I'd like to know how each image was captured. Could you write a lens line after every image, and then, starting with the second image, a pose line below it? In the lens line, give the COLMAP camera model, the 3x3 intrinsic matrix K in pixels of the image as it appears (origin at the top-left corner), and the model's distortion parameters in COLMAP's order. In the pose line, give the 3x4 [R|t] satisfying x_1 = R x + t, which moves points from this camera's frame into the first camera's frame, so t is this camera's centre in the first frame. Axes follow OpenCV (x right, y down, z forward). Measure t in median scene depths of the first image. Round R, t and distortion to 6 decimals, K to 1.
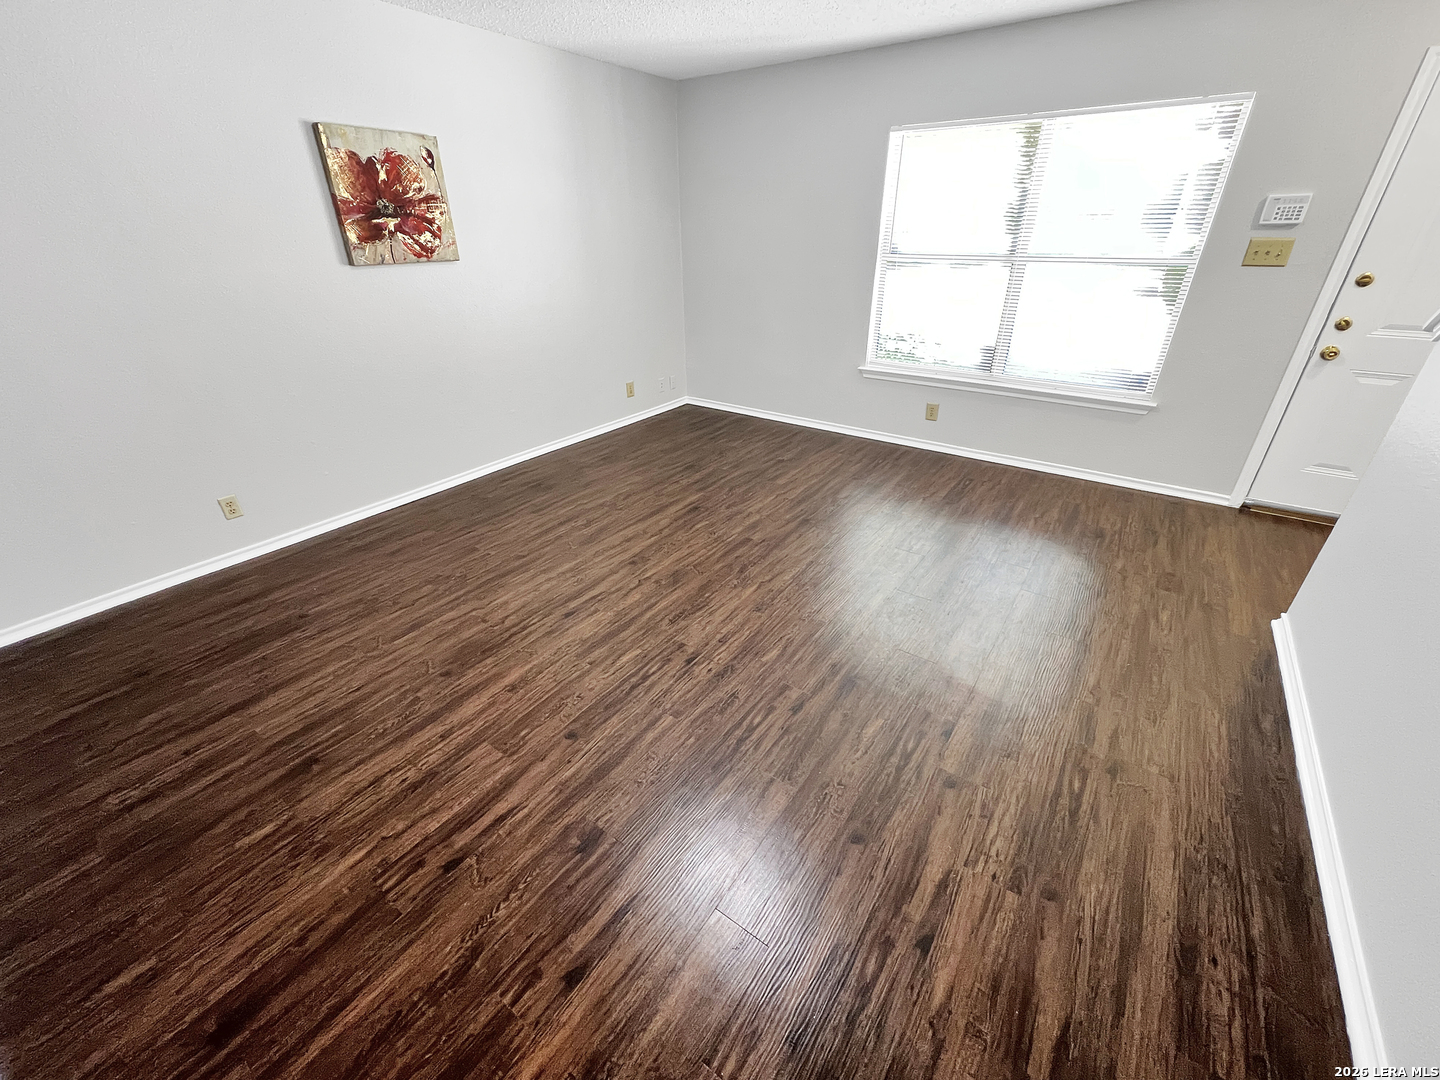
lens RADIAL K [[585.5, 0, 718.1], [0, 585.5, 536.2], [0, 0, 1]] dist [-0.000624, -0.000514]
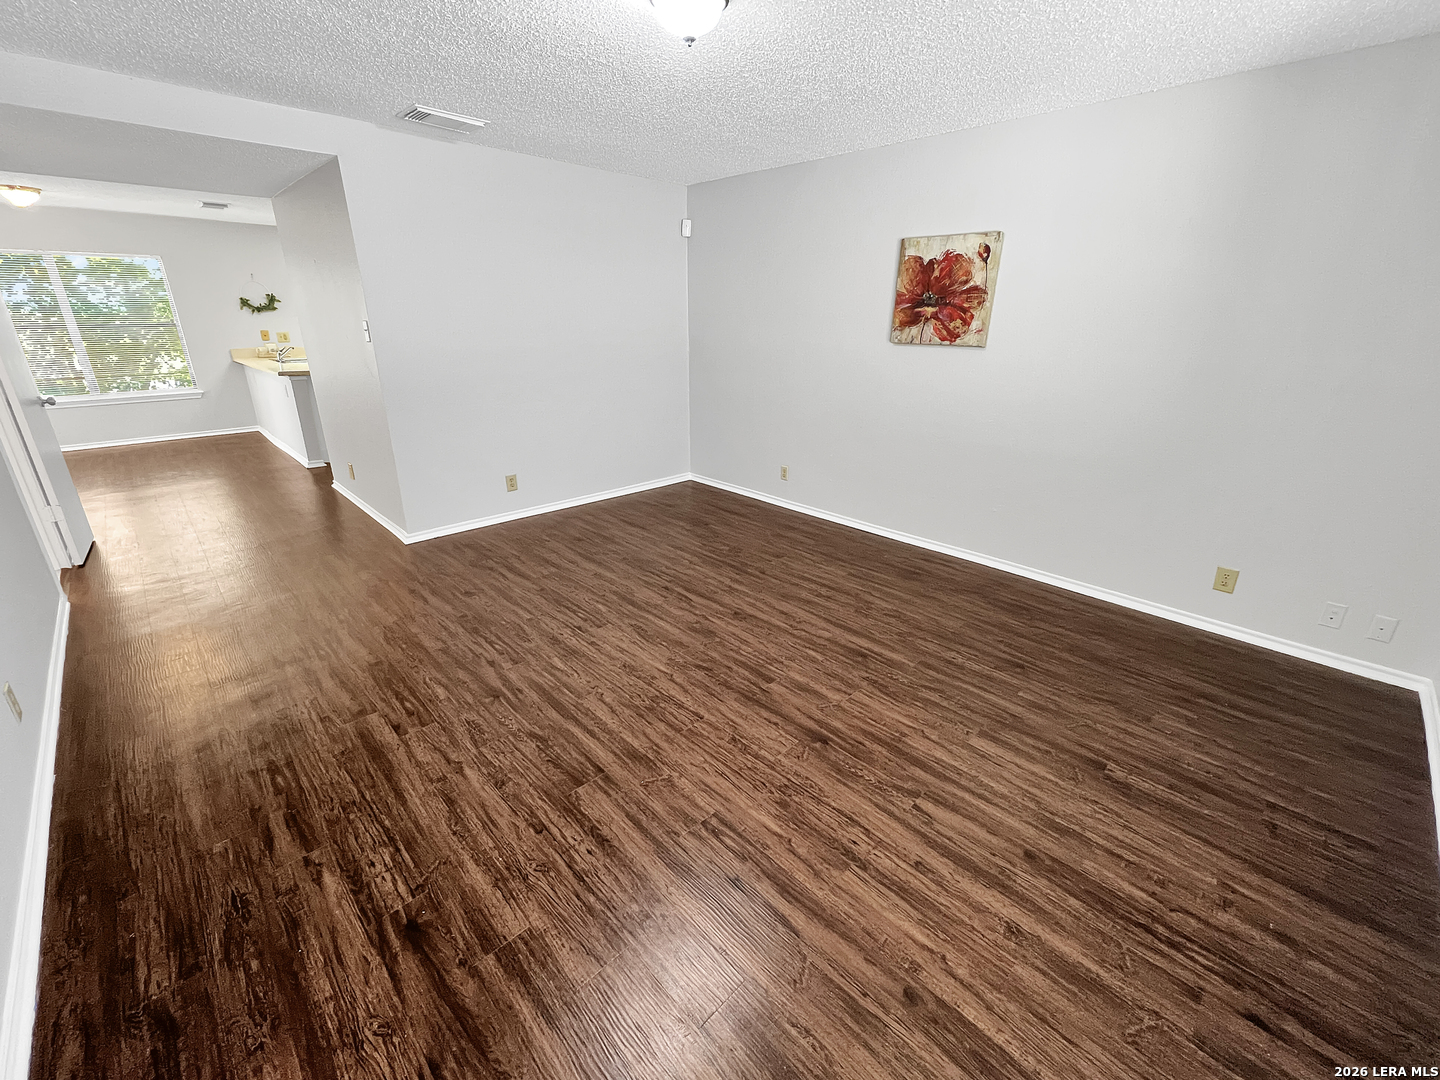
lens RADIAL K [[606.0, 0, 723.9], [0, 606.0, 544.4], [0, 0, 1]] dist [-0.001392, -0.000407]
pose [[-0.179180, 0.354883, -0.917580, 0.773266], [-0.468683, 0.789246, 0.396771, -0.450184], [0.865003, 0.501147, 0.024910, 0.838989]]
